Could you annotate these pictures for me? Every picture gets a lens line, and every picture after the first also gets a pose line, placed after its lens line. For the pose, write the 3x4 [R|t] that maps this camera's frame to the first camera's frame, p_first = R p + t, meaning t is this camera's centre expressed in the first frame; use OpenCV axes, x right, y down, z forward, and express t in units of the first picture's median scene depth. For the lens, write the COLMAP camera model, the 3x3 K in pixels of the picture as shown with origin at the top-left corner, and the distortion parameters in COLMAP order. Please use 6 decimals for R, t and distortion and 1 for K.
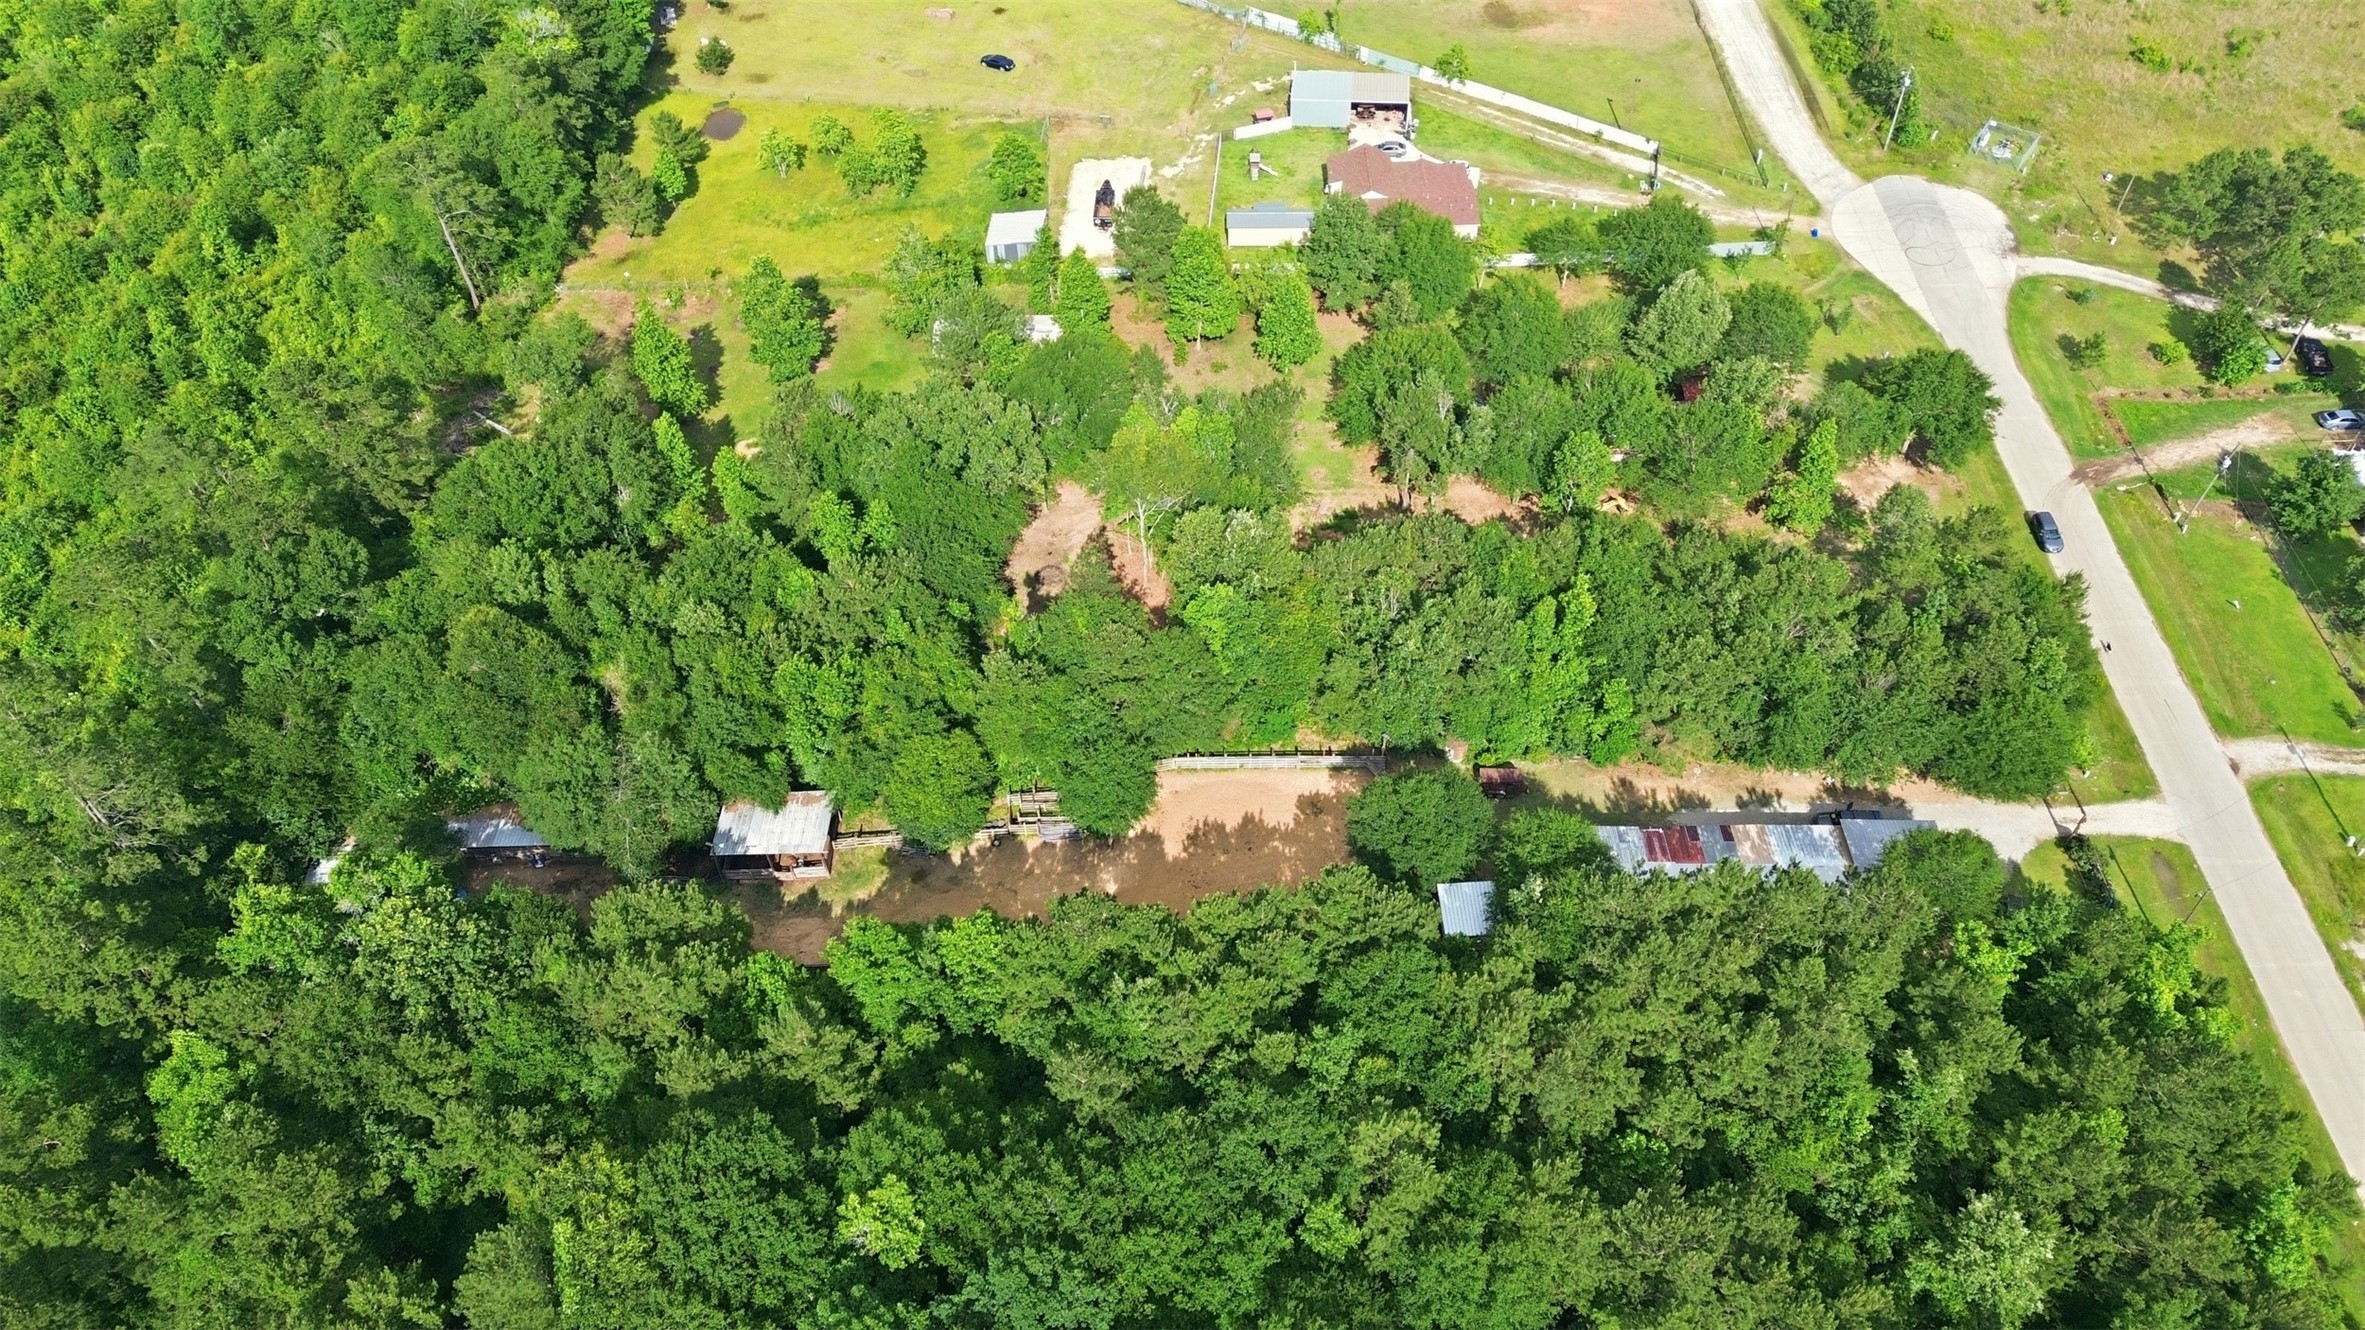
lens RADIAL K [[1666.4, 0, 1185.3], [0, 1666.4, 661.2], [0, 0, 1]] dist [0.084769, -0.084021]
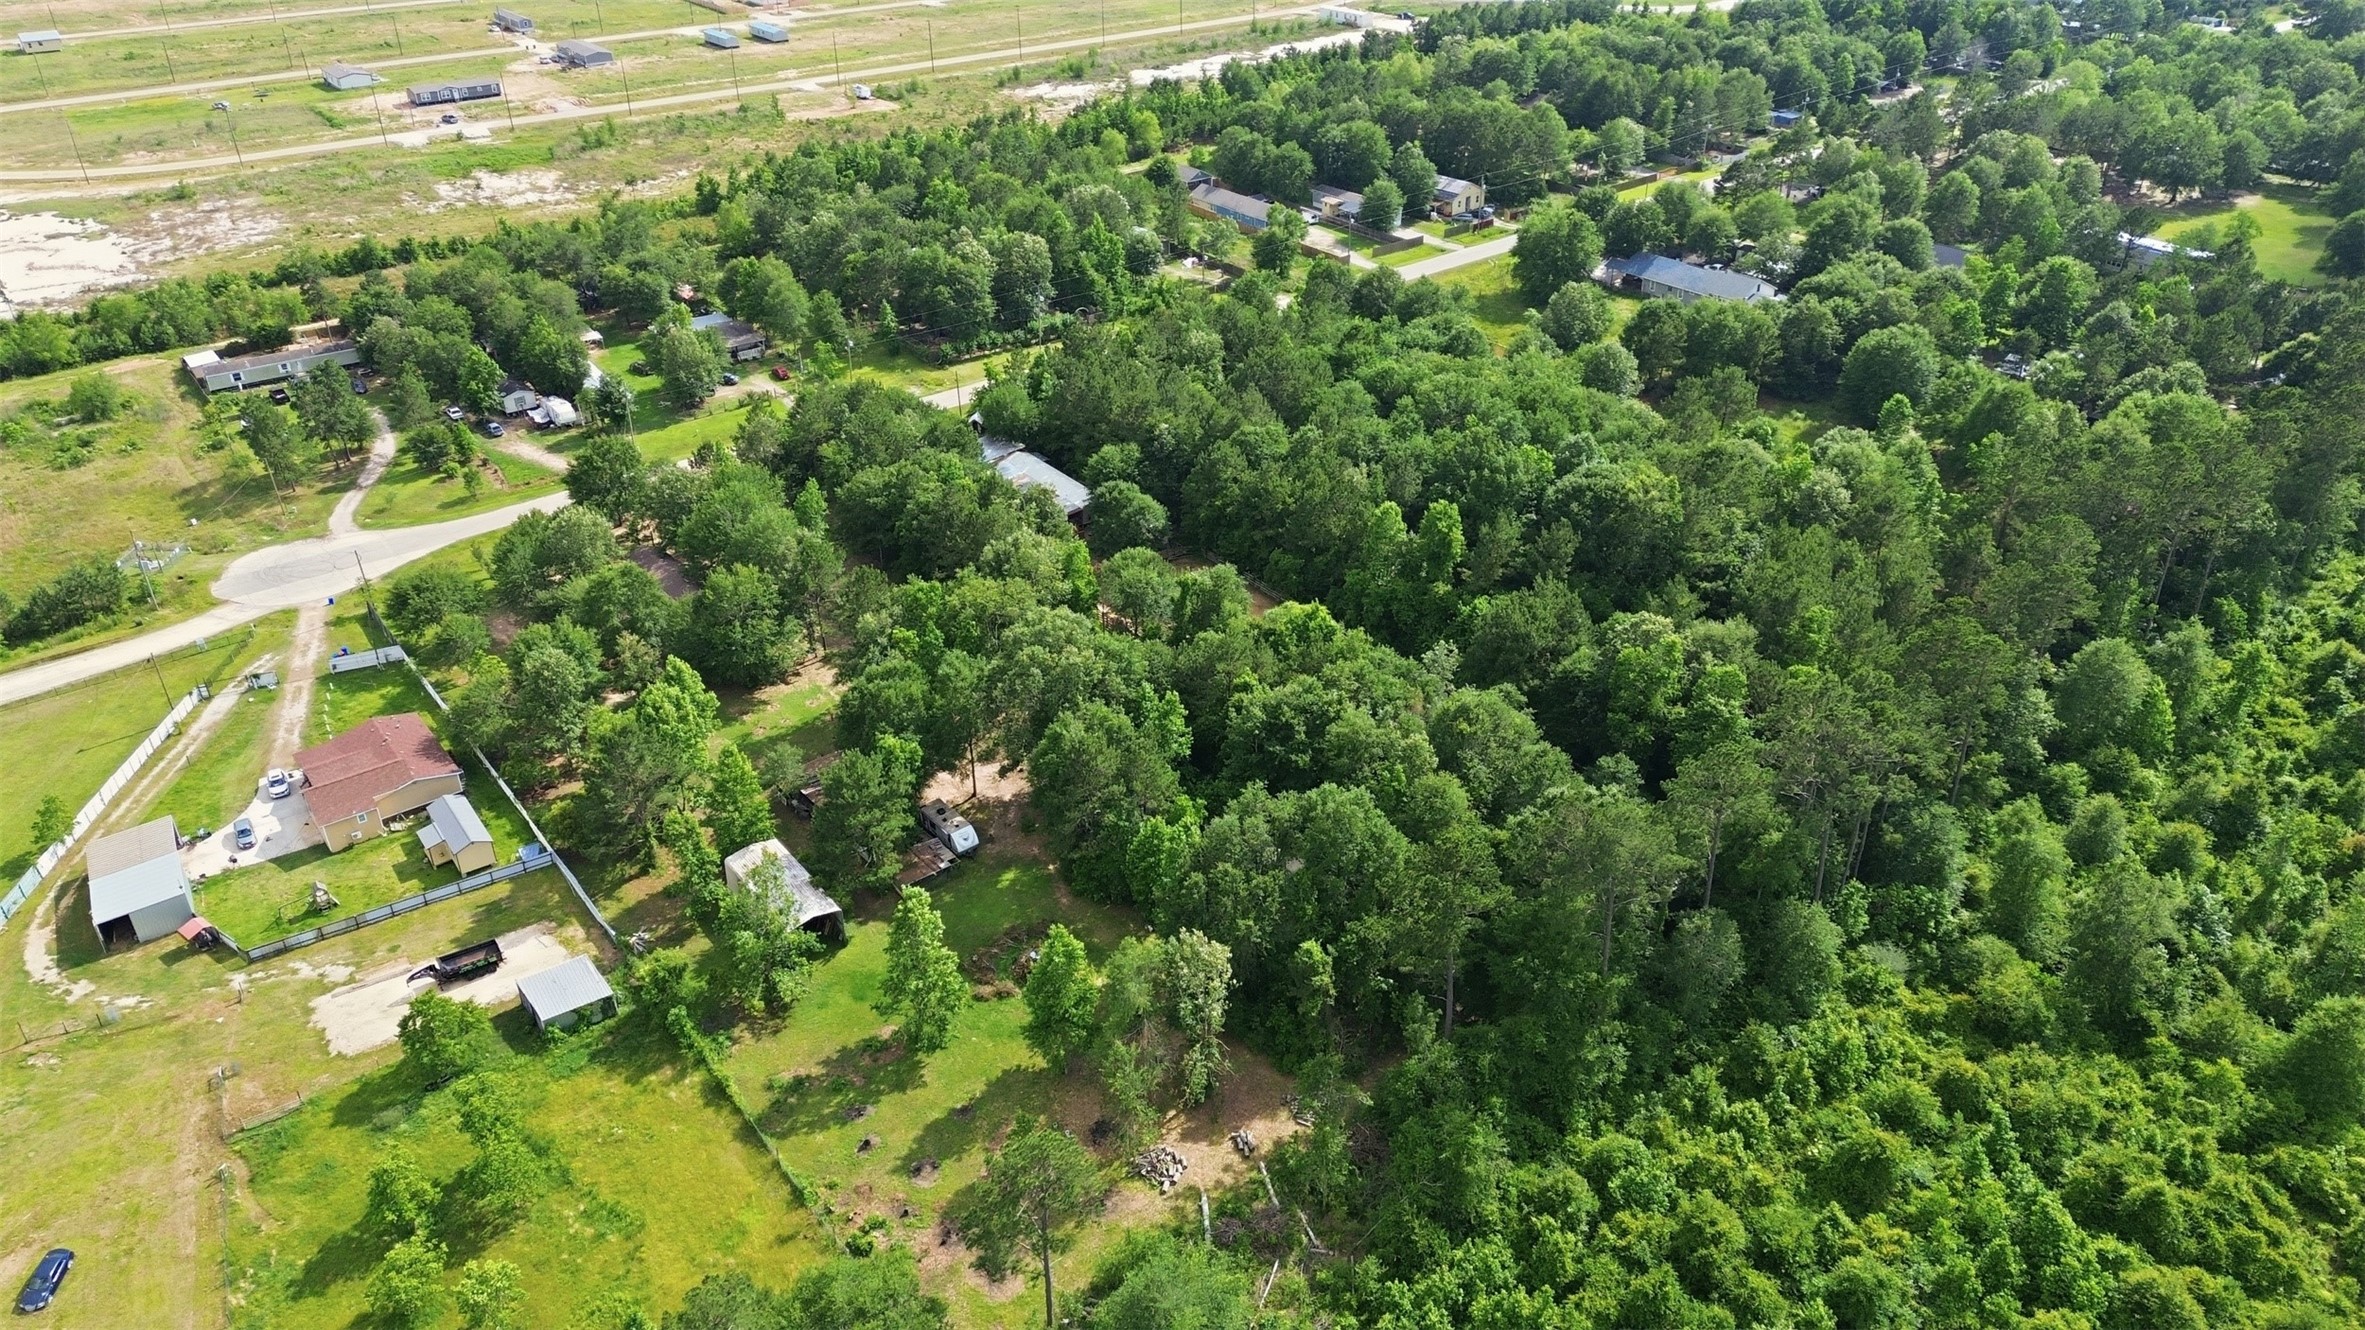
lens RADIAL K [[1666.4, 0, 1185.3], [0, 1666.4, 661.2], [0, 0, 1]] dist [0.084769, -0.084021]
pose [[-0.604537, -0.379883, 0.700160, -0.787406], [0.617779, 0.331297, 0.713156, -0.712980], [-0.502877, 0.863673, 0.034403, 0.742639]]
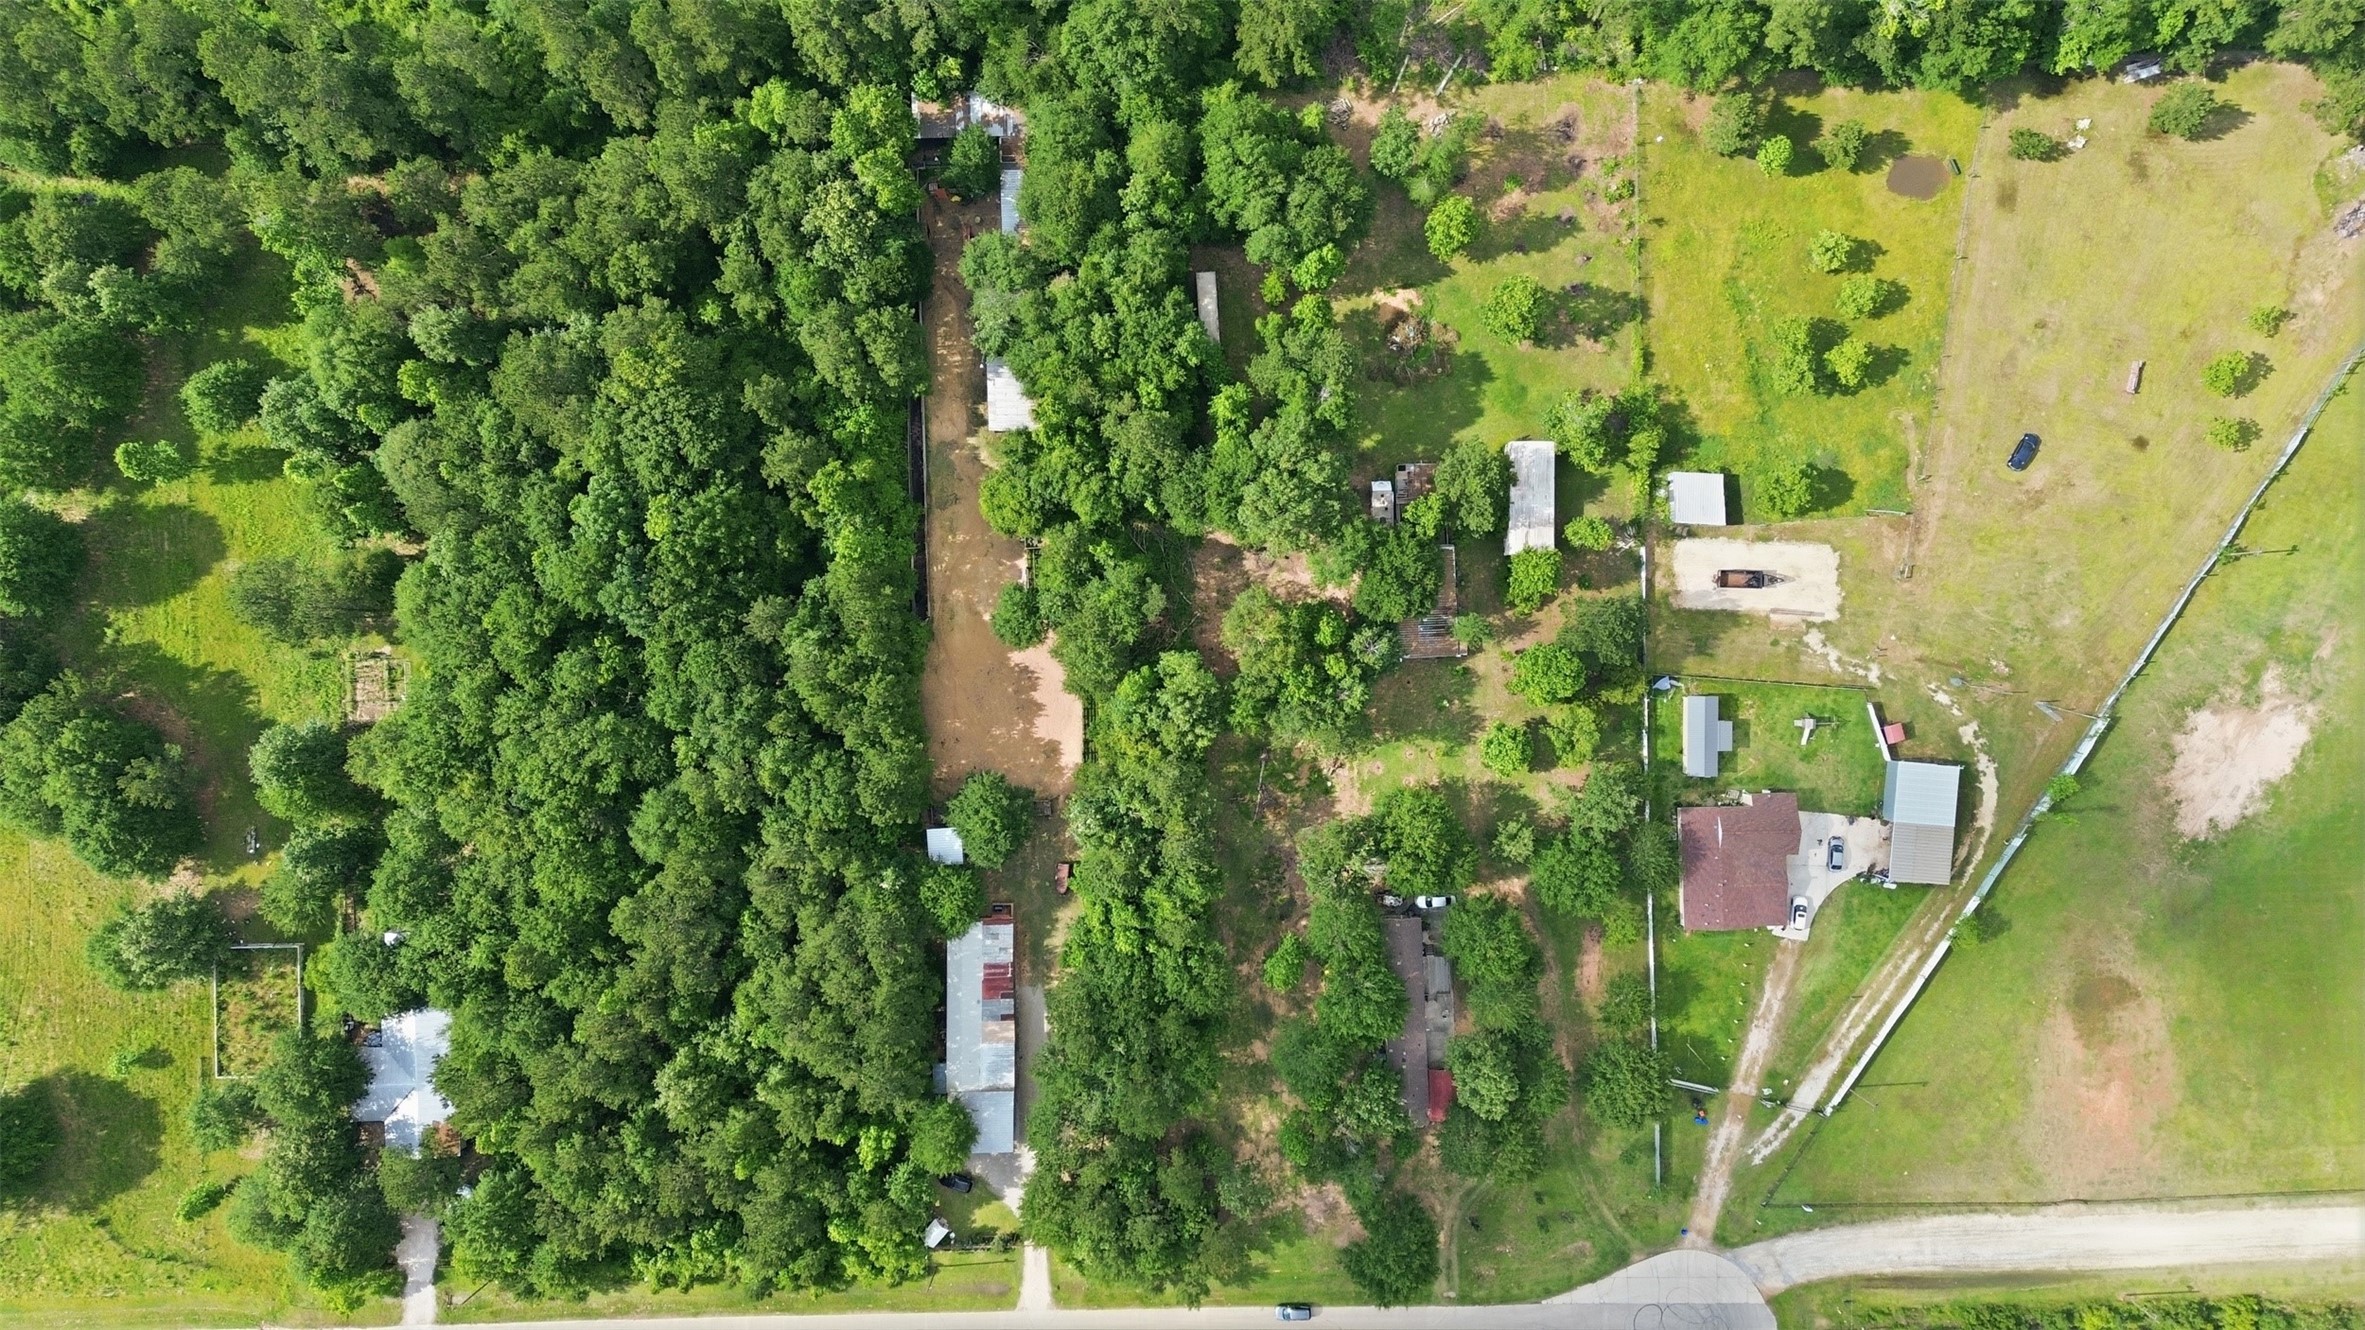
lens RADIAL K [[1666.4, 0, 1185.3], [0, 1666.4, 661.2], [0, 0, 1]] dist [0.084769, -0.084021]
pose [[0.012828, 0.999358, 0.033462, -0.039752], [-0.747450, -0.012646, 0.664198, -0.764870], [0.664194, -0.033531, 0.746808, -0.022074]]
